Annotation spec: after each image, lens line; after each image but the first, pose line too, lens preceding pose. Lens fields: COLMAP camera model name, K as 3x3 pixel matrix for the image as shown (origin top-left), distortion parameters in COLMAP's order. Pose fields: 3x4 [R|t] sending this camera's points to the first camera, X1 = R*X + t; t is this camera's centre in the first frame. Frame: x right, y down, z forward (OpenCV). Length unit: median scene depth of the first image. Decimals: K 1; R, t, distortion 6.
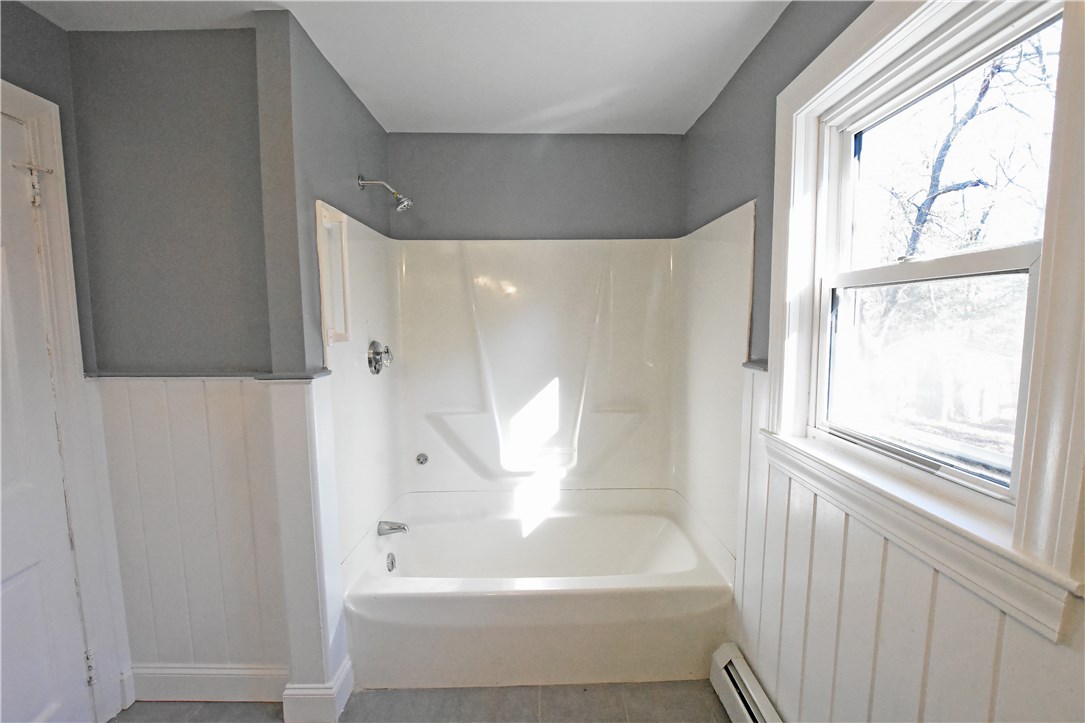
lens RADIAL K [[491.5, 0, 543.7], [0, 491.5, 372.2], [0, 0, 1]] dist [-0.024882, 0.000583]
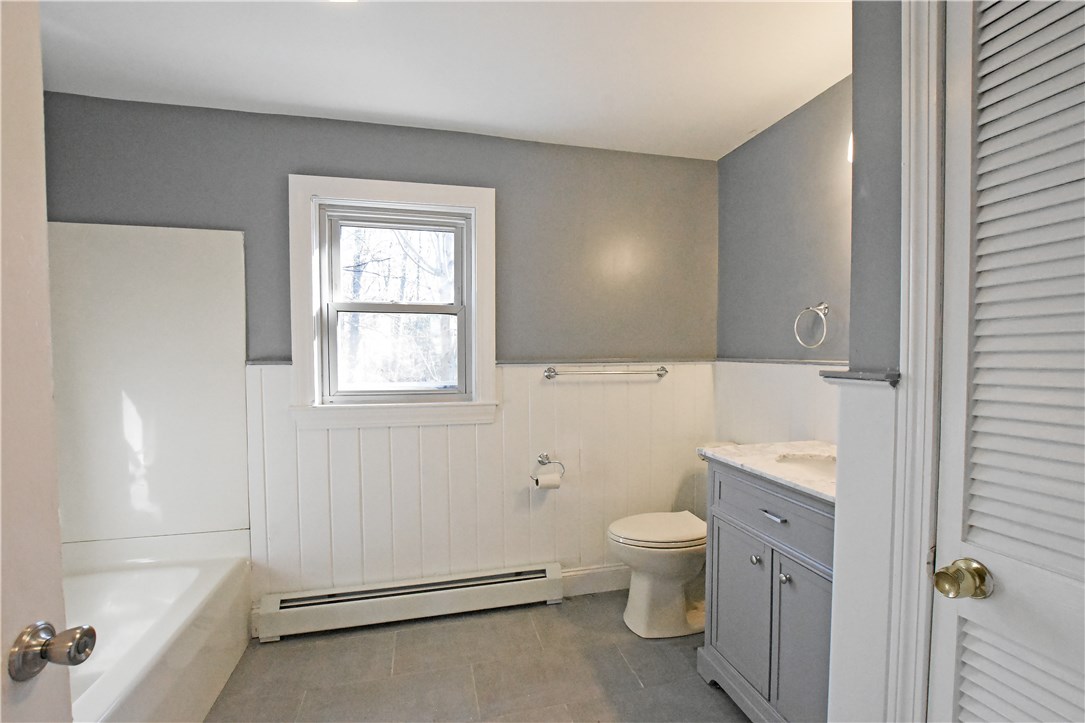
lens RADIAL K [[491.5, 0, 543.7], [0, 491.5, 372.2], [0, 0, 1]] dist [-0.024882, 0.000583]
pose [[-0.237941, -0.025881, 0.970935, -0.979319], [0.101937, 0.993459, 0.051462, 0.019033], [-0.965916, 0.111219, -0.233746, 0.586092]]
